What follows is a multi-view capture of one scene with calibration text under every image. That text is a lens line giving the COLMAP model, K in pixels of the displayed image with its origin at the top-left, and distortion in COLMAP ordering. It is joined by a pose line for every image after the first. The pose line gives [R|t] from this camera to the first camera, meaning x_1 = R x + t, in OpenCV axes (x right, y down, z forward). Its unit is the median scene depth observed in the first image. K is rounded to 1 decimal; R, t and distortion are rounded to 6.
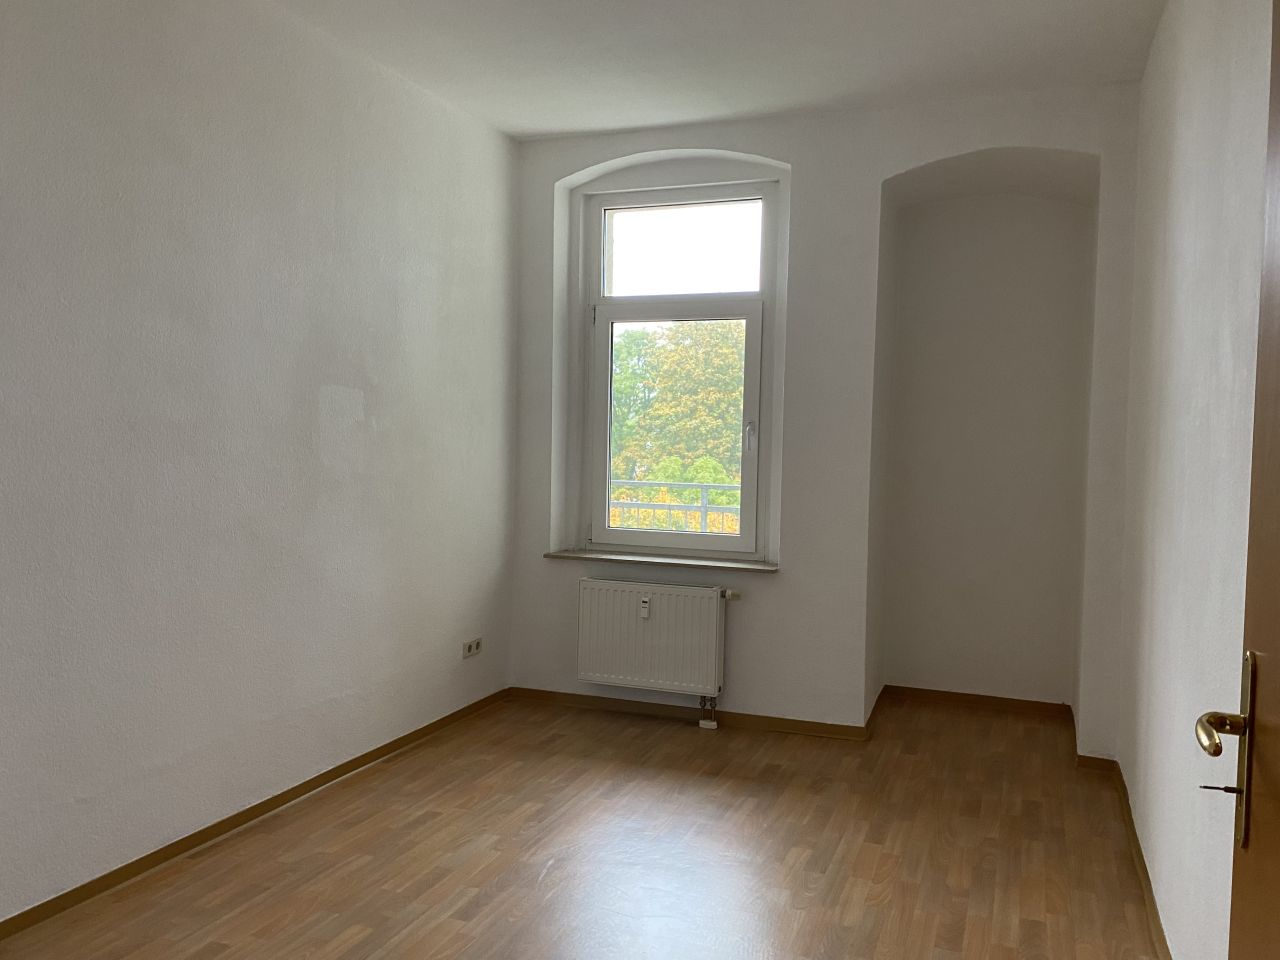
lens RADIAL K [[992.7, 0, 630.6], [0, 992.7, 472.0], [0, 0, 1]] dist [0.087186, -0.087425]
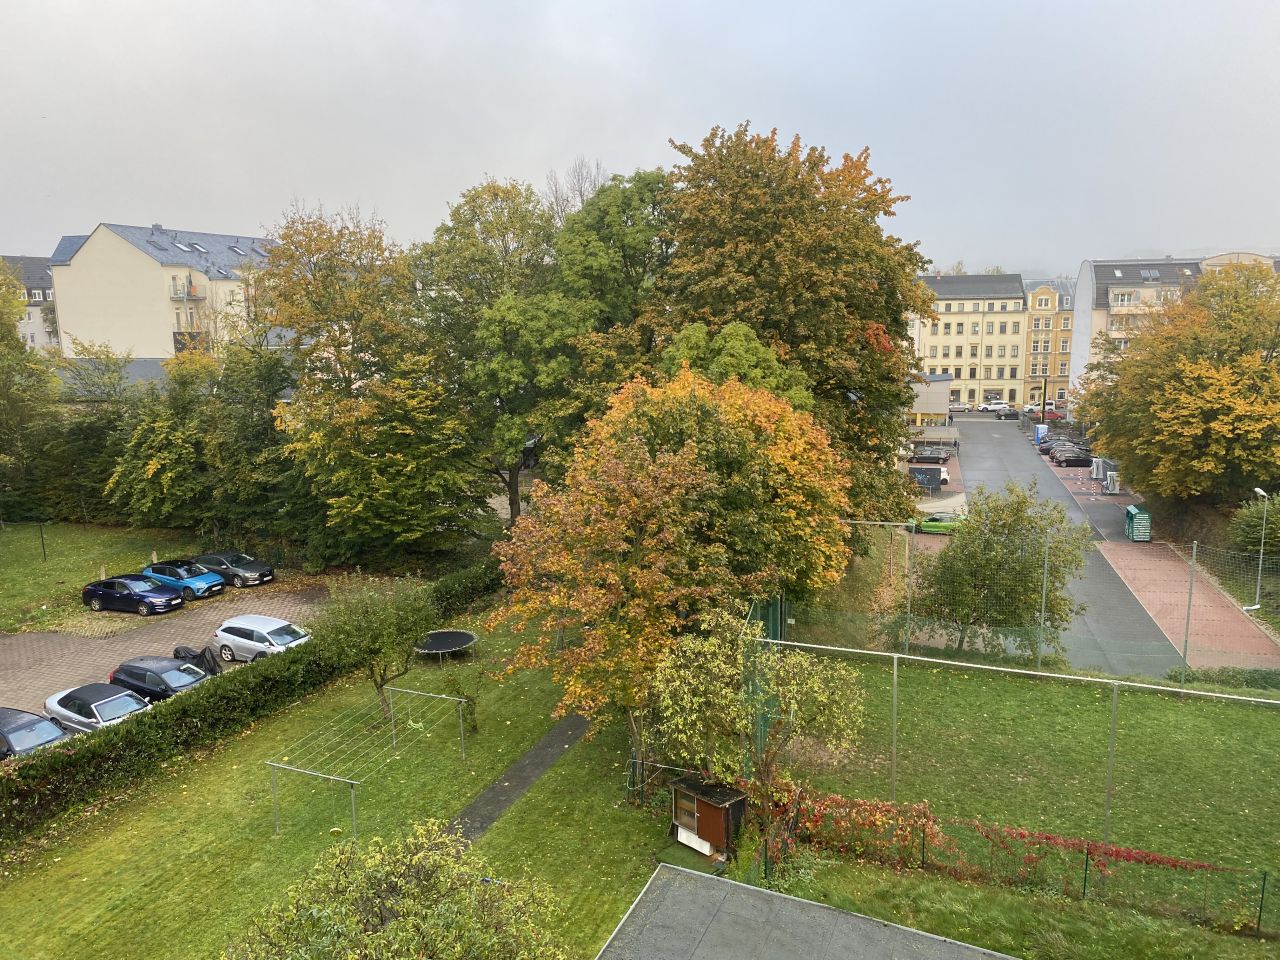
lens RADIAL K [[992.7, 0, 645.8], [0, 992.7, 467.9], [0, 0, 1]] dist [0.087186, -0.087425]
pose [[0.999425, -0.029765, -0.016259, 0.009535], [0.031560, 0.991725, 0.124438, 0.000177], [0.012421, -0.124880, 0.992094, 0.141062]]
